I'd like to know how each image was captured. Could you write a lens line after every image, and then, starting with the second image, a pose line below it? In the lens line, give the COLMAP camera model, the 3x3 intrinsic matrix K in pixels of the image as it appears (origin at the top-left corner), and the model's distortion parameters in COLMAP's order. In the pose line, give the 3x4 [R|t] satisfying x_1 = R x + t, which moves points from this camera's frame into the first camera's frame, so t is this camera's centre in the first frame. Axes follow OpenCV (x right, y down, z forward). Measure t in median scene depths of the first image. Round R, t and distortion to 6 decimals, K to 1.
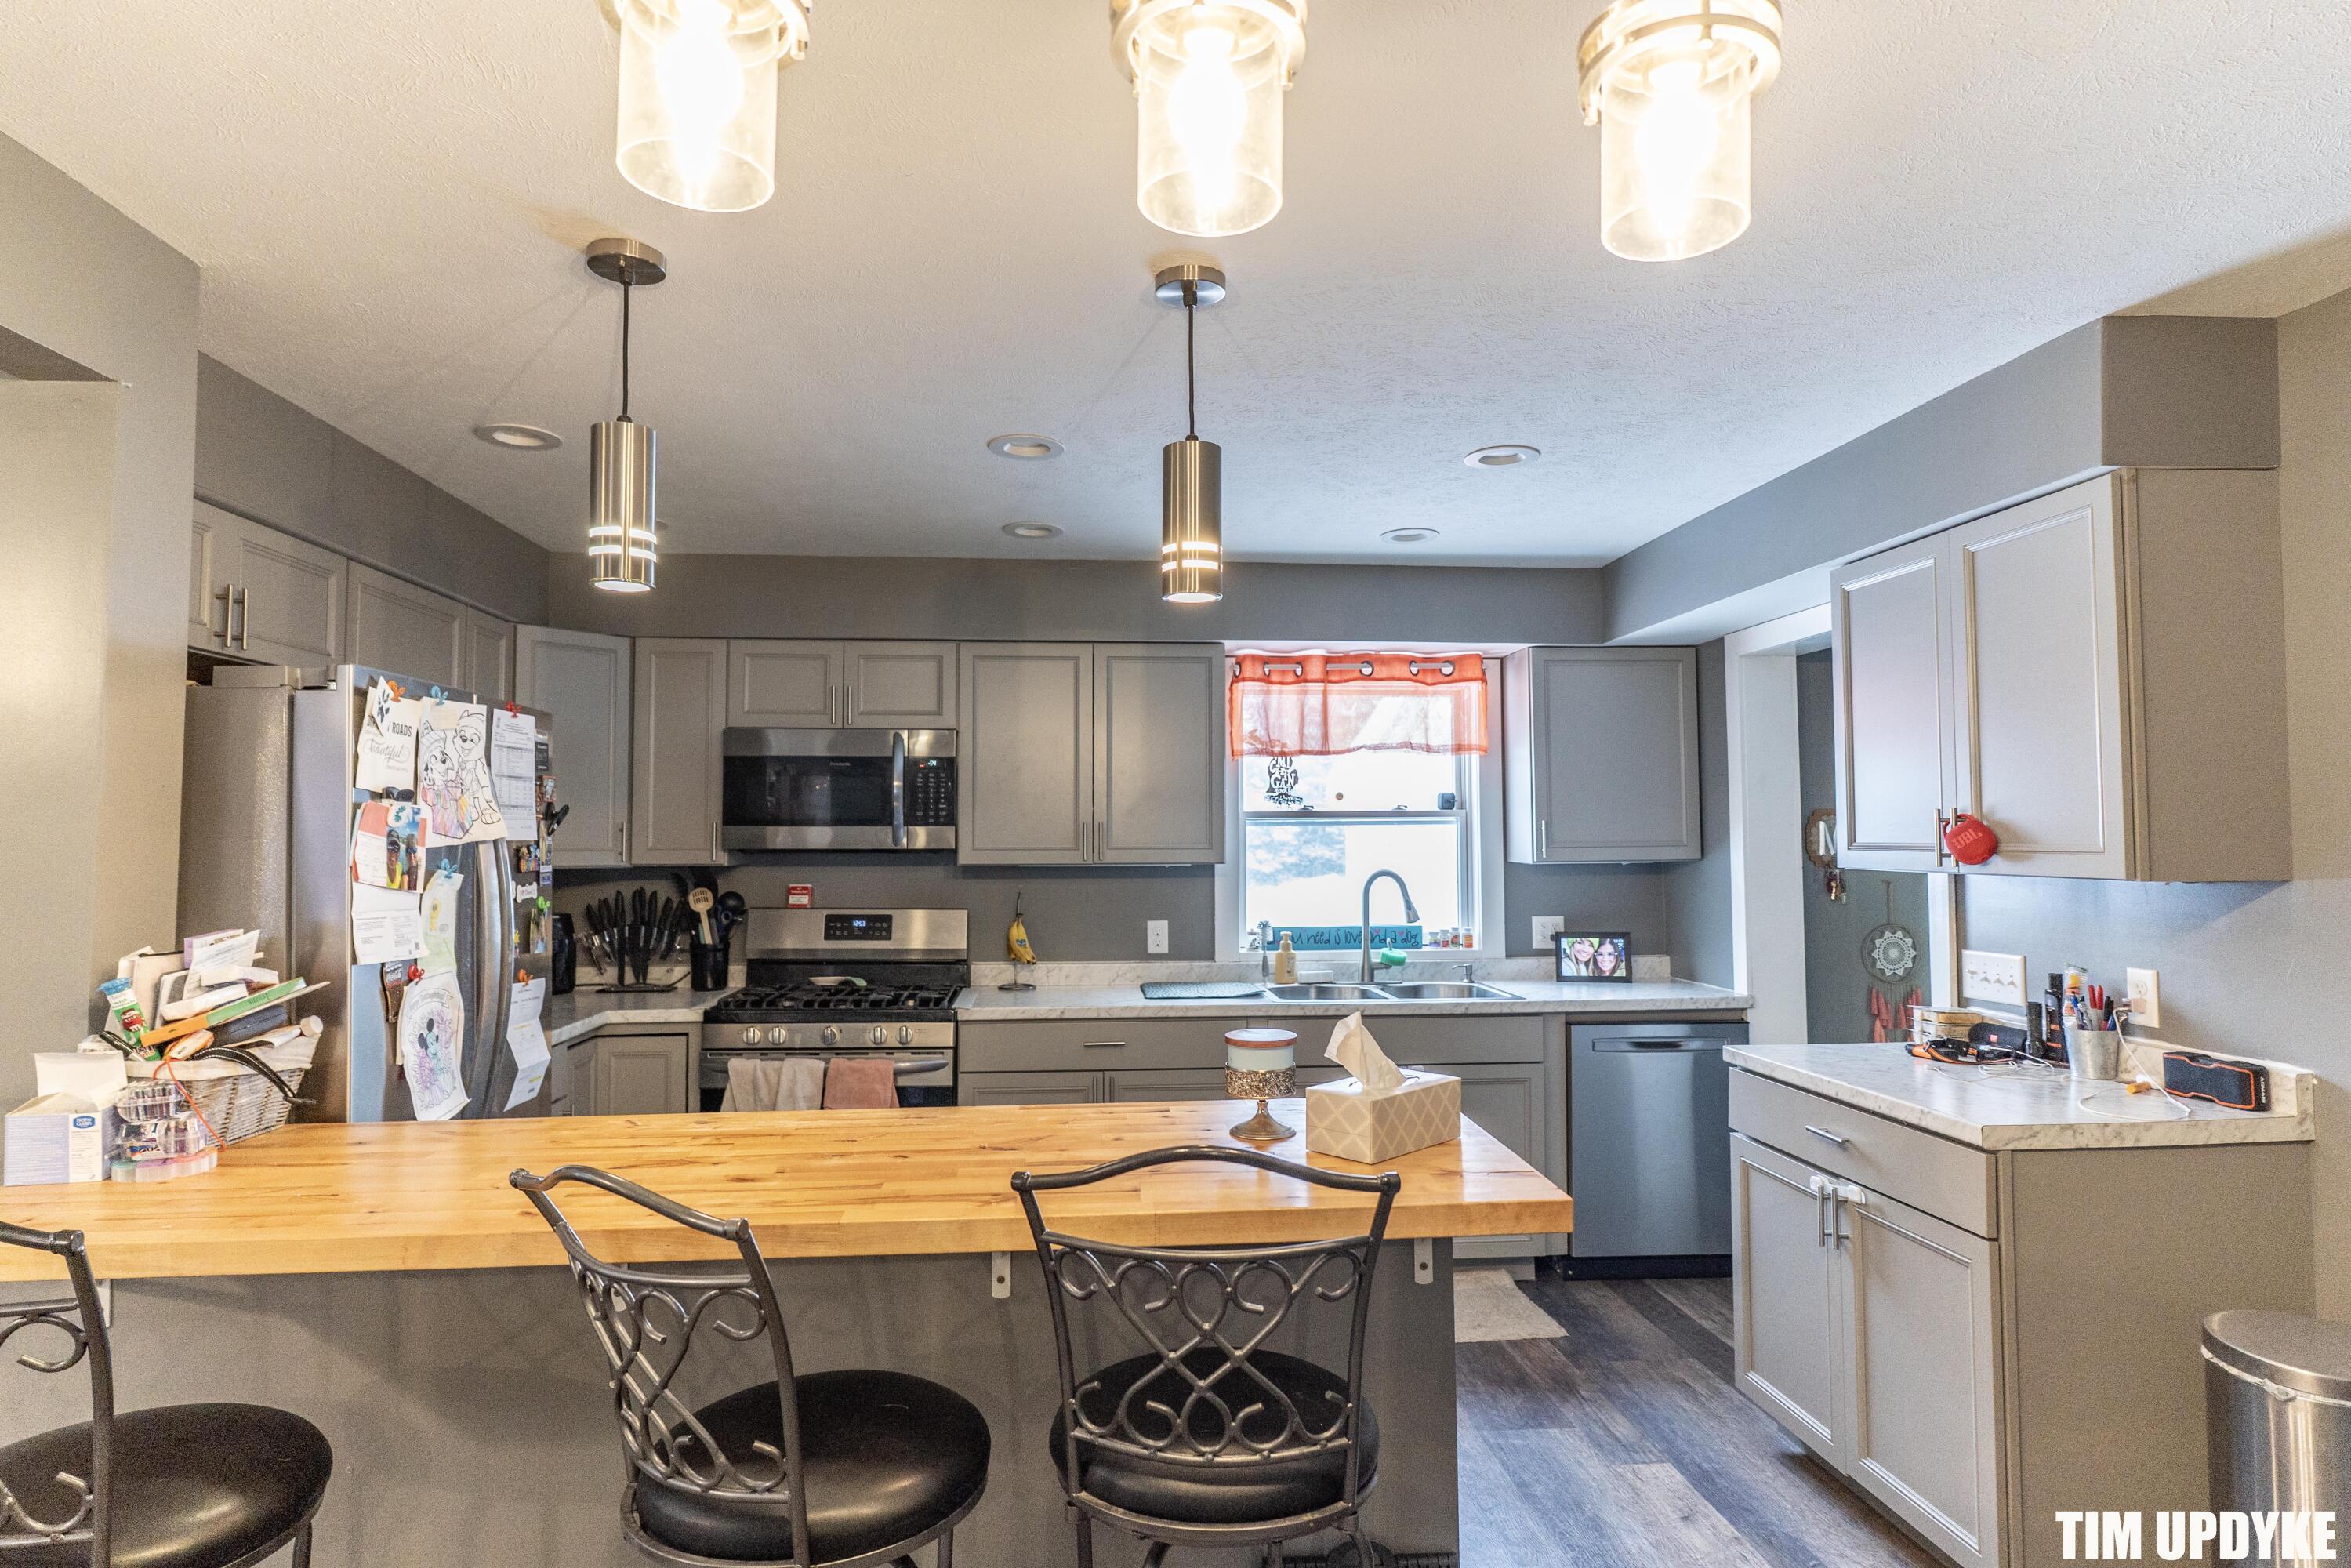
lens RADIAL K [[1309.5, 0, 1170.9], [0, 1309.5, 782.3], [0, 0, 1]] dist [-0.001450, -0.000913]
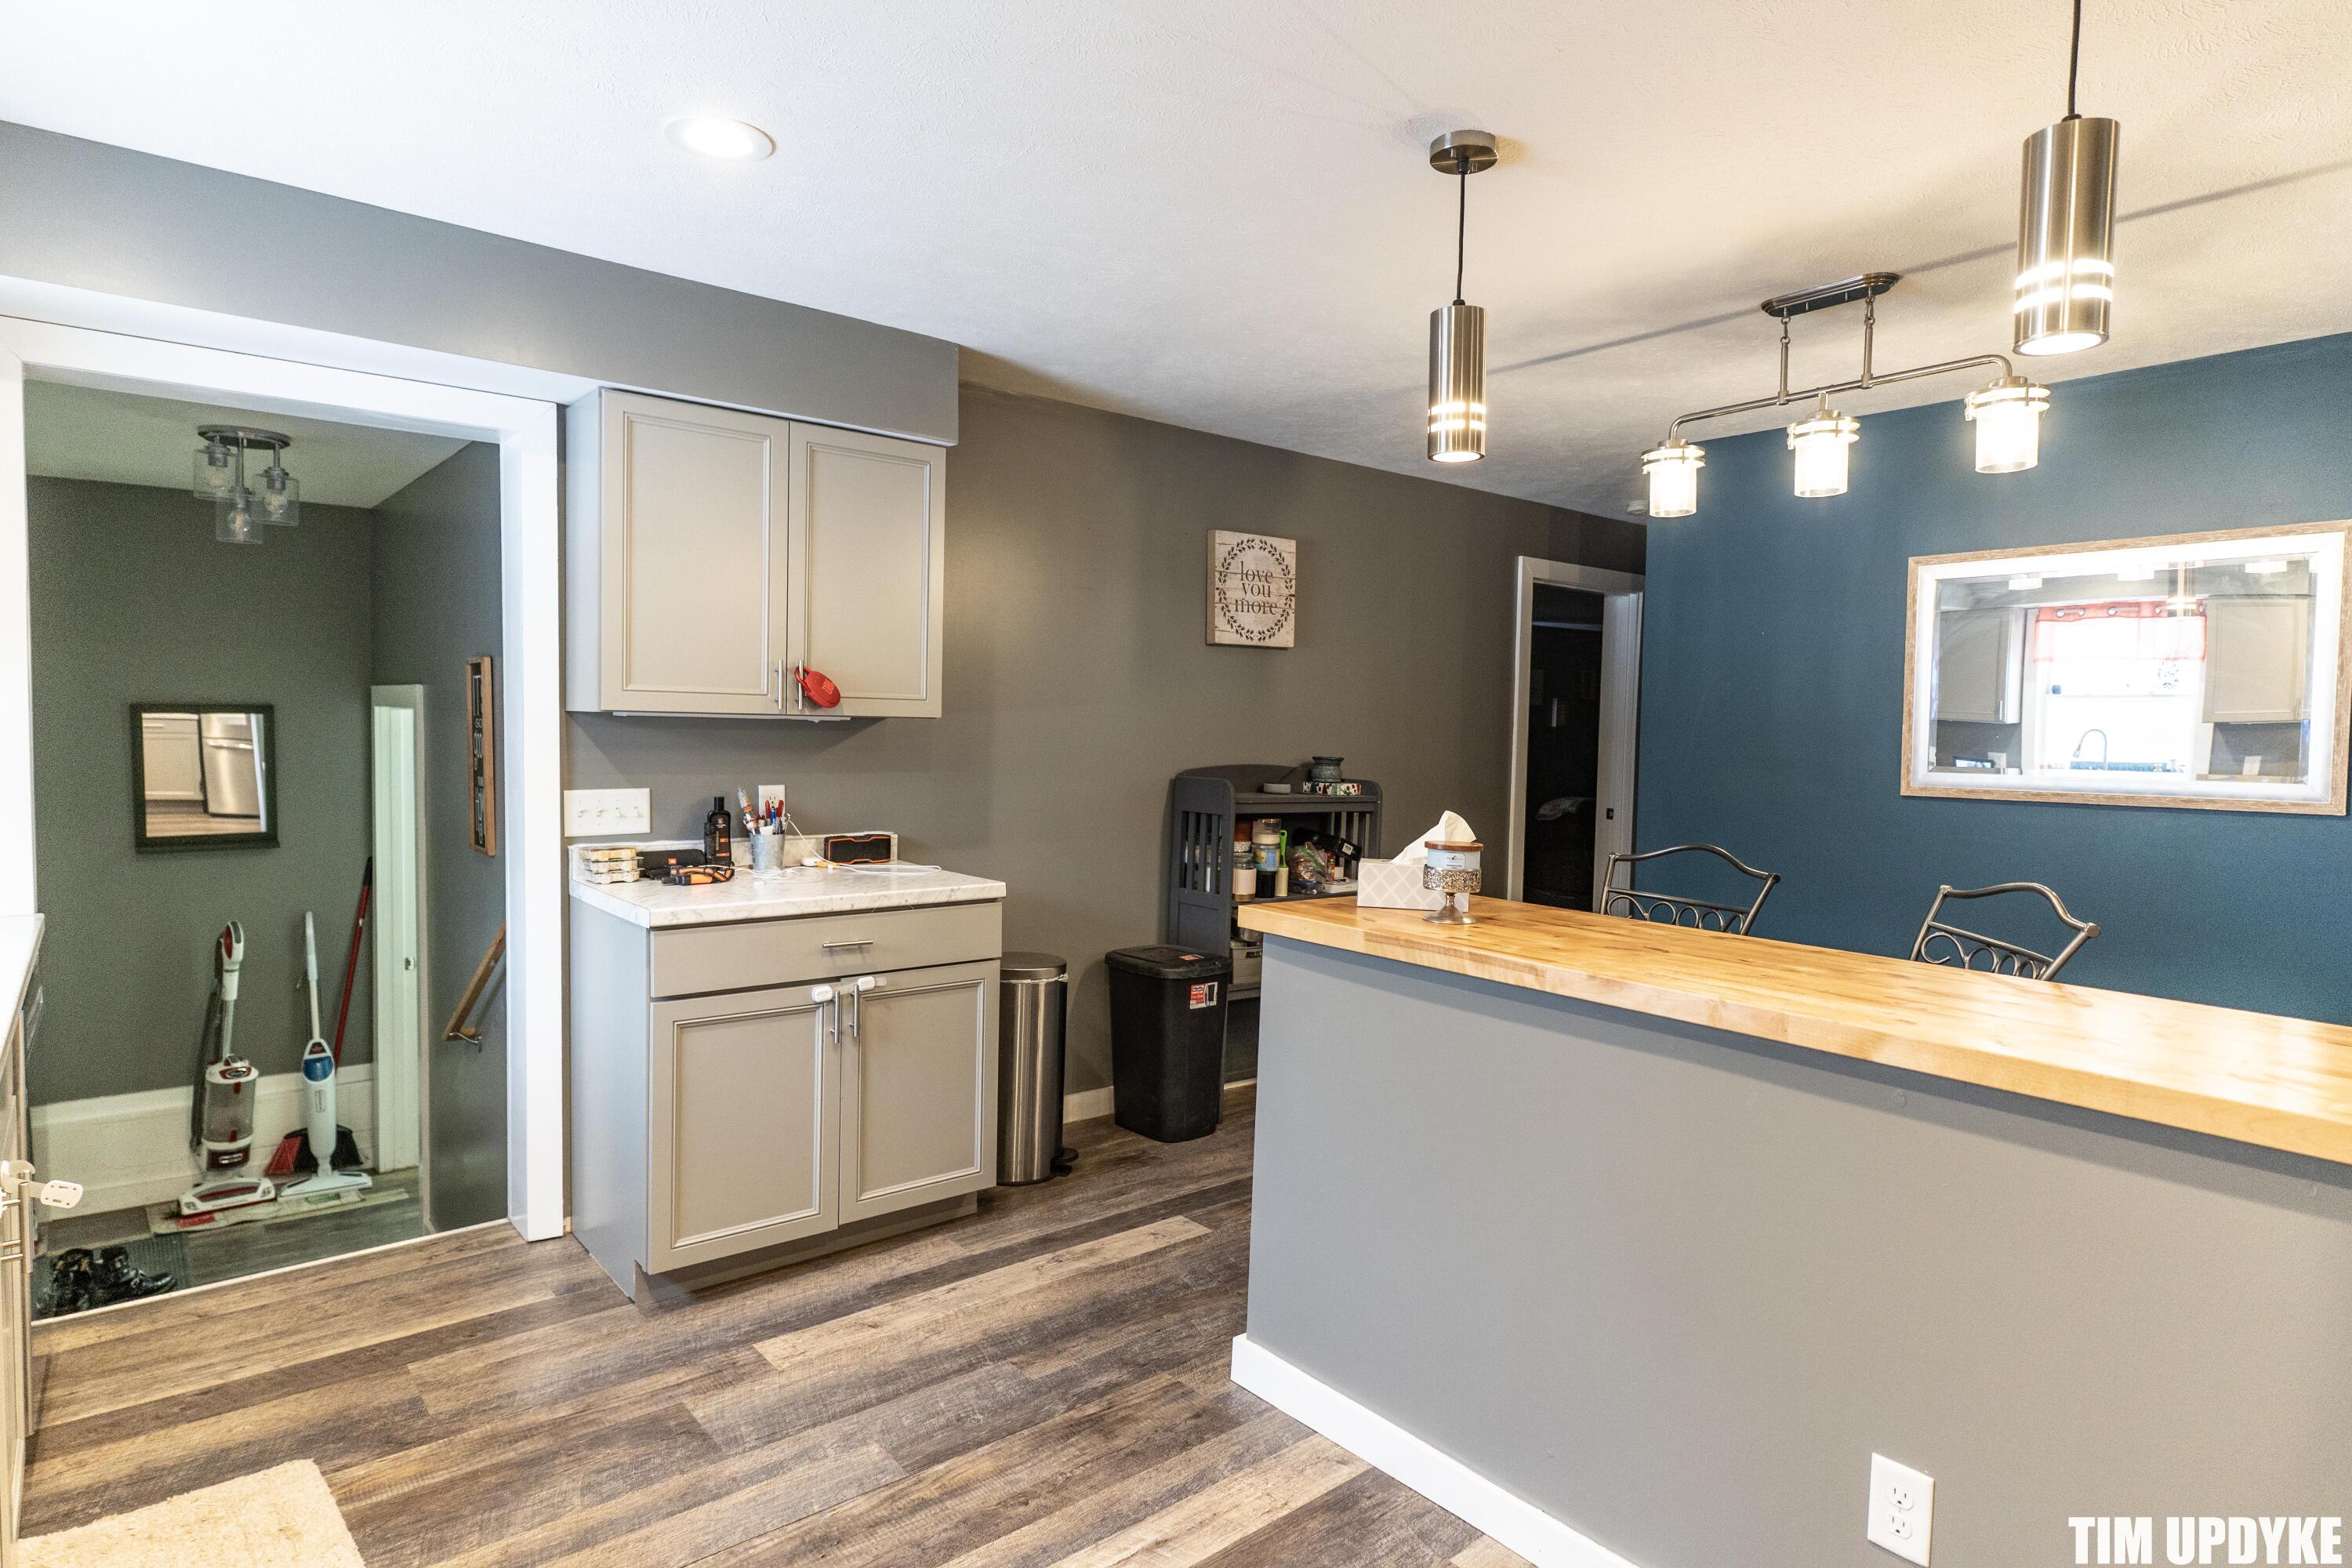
lens RADIAL K [[1282.8, 0, 1177.6], [0, 1282.8, 783.8], [0, 0, 1]] dist [-0.001397, 0.000855]
pose [[-0.578802, -0.047912, 0.814060, -0.345693], [-0.055849, 0.998258, 0.019044, 0.055410], [-0.813554, -0.034442, -0.580469, 0.857182]]
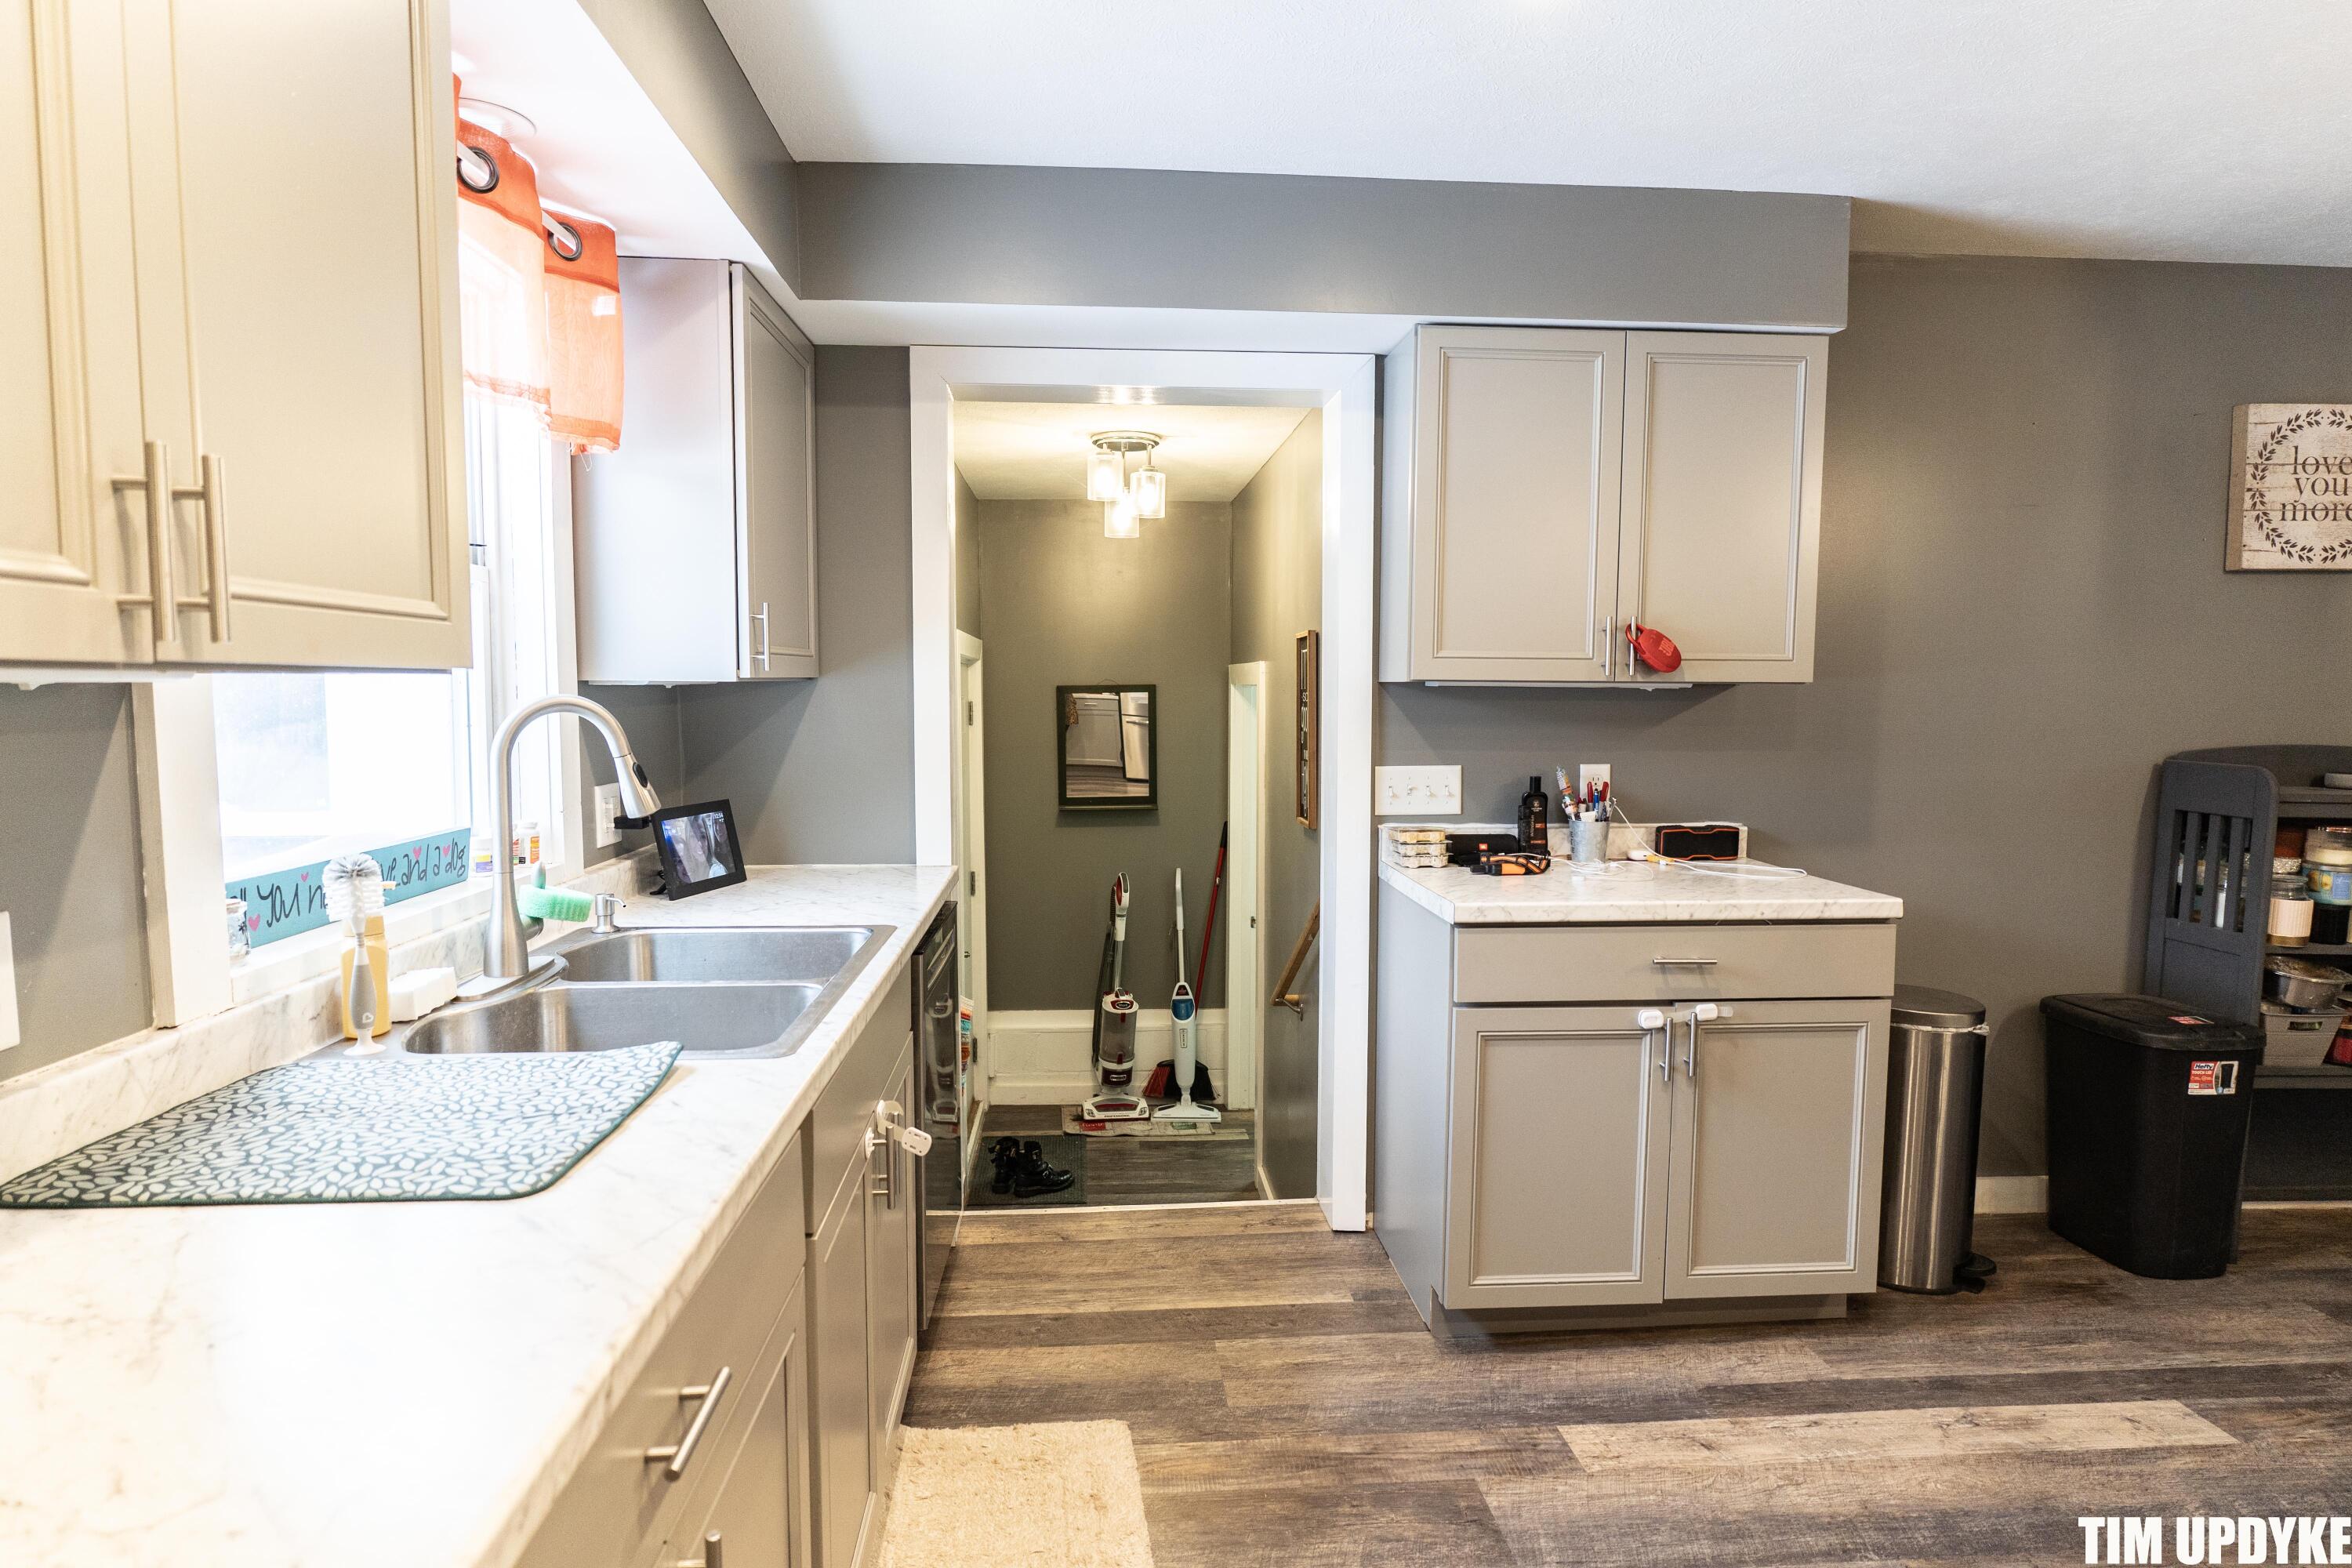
lens RADIAL K [[1282.8, 0, 1177.6], [0, 1282.8, 783.8], [0, 0, 1]] dist [-0.001397, 0.000855]
pose [[0.003398, -0.072757, 0.997344, -0.242620], [-0.049572, 0.996111, 0.072836, 0.056870], [-0.998765, -0.049688, -0.000222, 0.824307]]
